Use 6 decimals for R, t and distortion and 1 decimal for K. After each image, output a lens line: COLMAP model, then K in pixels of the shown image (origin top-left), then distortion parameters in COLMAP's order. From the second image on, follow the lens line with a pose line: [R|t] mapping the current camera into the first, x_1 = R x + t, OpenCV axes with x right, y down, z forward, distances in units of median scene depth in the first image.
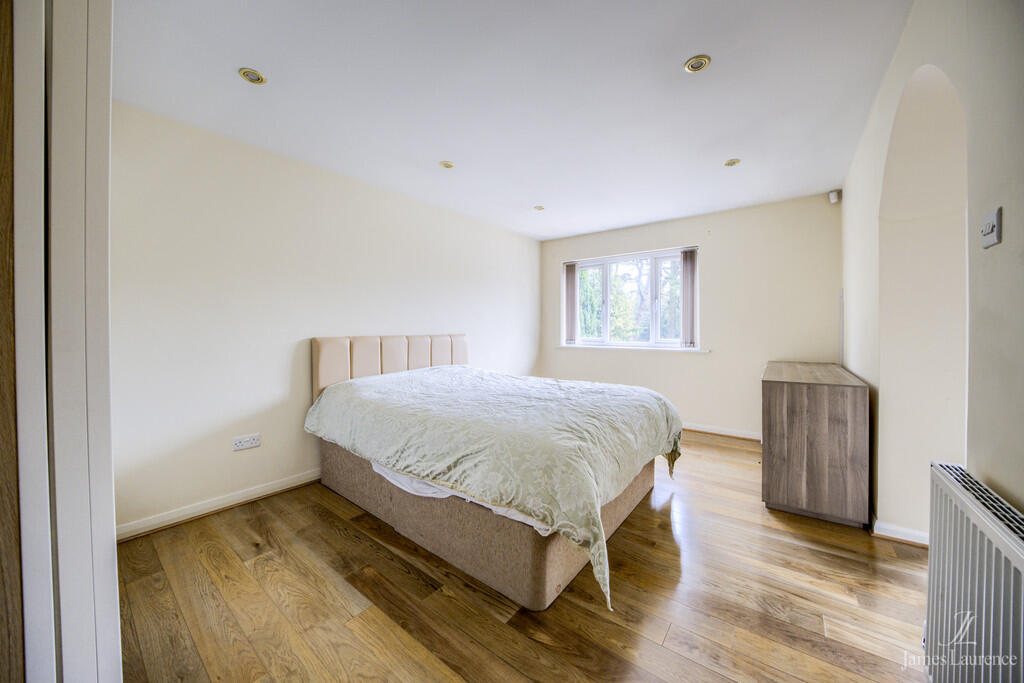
lens RADIAL K [[355.5, 0, 517.3], [0, 355.5, 333.9], [0, 0, 1]] dist [-0.019885, -0.000134]
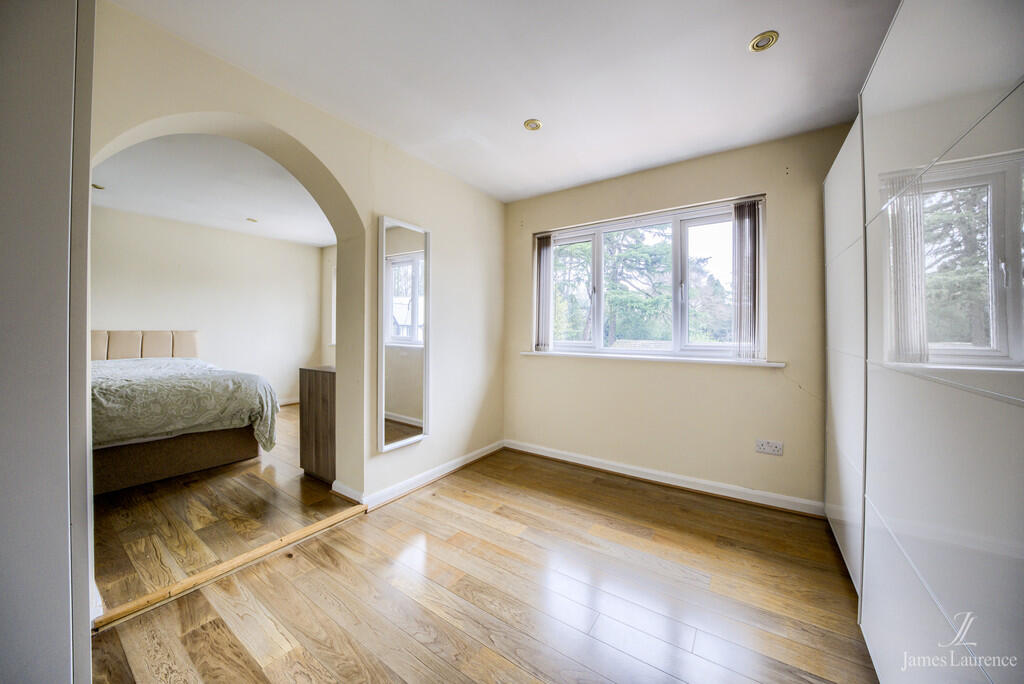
lens RADIAL K [[355.5, 0, 515.2], [0, 355.5, 334.7], [0, 0, 1]] dist [-0.019885, -0.000134]
pose [[0.998223, 0.011425, 0.058489, 0.811553], [-0.011174, 0.999927, -0.004607, 0.006614], [-0.058538, 0.003946, 0.998277, -0.163610]]
